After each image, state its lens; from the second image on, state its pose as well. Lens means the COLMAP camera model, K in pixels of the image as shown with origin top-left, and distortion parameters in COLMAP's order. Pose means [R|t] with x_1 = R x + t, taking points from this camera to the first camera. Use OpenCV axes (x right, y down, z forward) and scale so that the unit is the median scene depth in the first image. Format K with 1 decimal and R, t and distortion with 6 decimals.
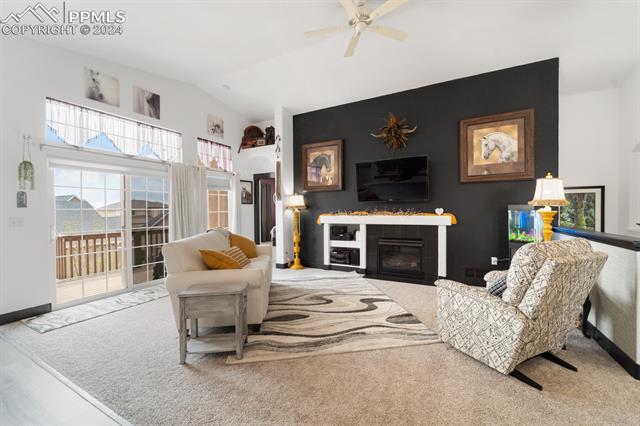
lens RADIAL K [[259.0, 0, 318.1], [0, 259.0, 212.4], [0, 0, 1]] dist [0.003436, -0.001724]
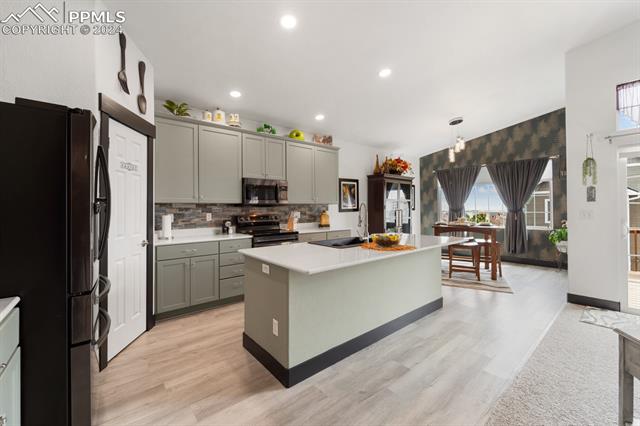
lens RADIAL K [[259.0, 0, 321.7], [0, 259.0, 205.2], [0, 0, 1]] dist [0.003436, -0.001724]
pose [[-0.363852, 0.001482, -0.931455, 0.207121], [0.003824, 0.999993, 0.000097, -0.006367], [0.931449, -0.003526, -0.363855, 0.286720]]
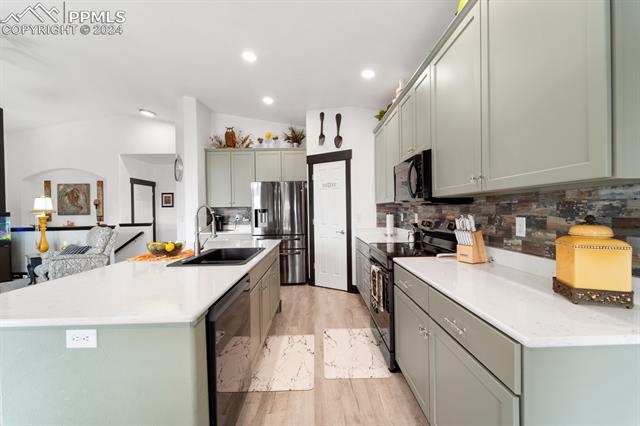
lens RADIAL K [[259.0, 0, 323.0], [0, 259.0, 214.0], [0, 0, 1]] dist [0.003436, -0.001724]
pose [[-0.499872, 0.007002, 0.866071, -1.134529], [0.027223, 0.999600, 0.007631, 0.009640], [-0.865671, 0.027391, -0.499863, 0.182831]]
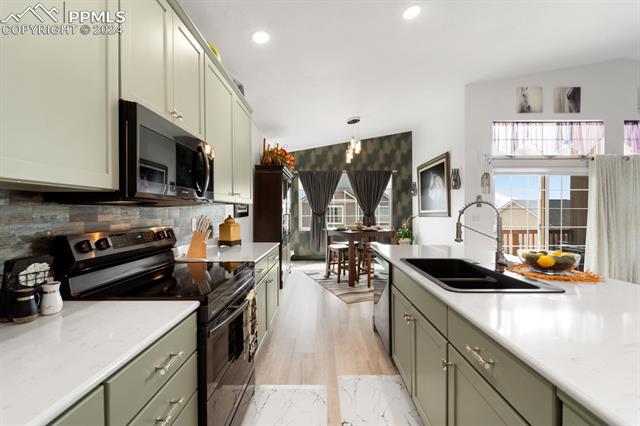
lens RADIAL K [[259.0, 0, 325.4], [0, 259.0, 213.6], [0, 0, 1]] dist [0.003436, -0.001724]
pose [[0.480803, 0.016038, -0.876682, -0.262571], [-0.008513, 0.999871, 0.013623, 0.003593], [0.876787, 0.000913, 0.480878, -0.308032]]
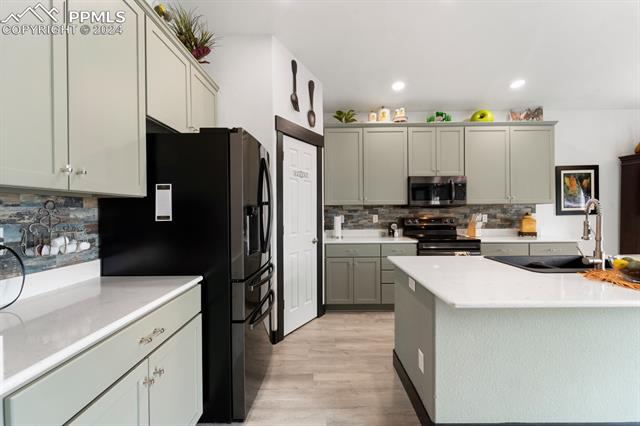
lens RADIAL K [[259.0, 0, 322.0], [0, 259.0, 211.9], [0, 0, 1]] dist [0.003436, -0.001724]
pose [[-0.877469, 0.017511, -0.479313, 0.091531], [0.011487, 0.999814, 0.015498, -0.006297], [0.479495, 0.008093, -0.877507, 0.294681]]
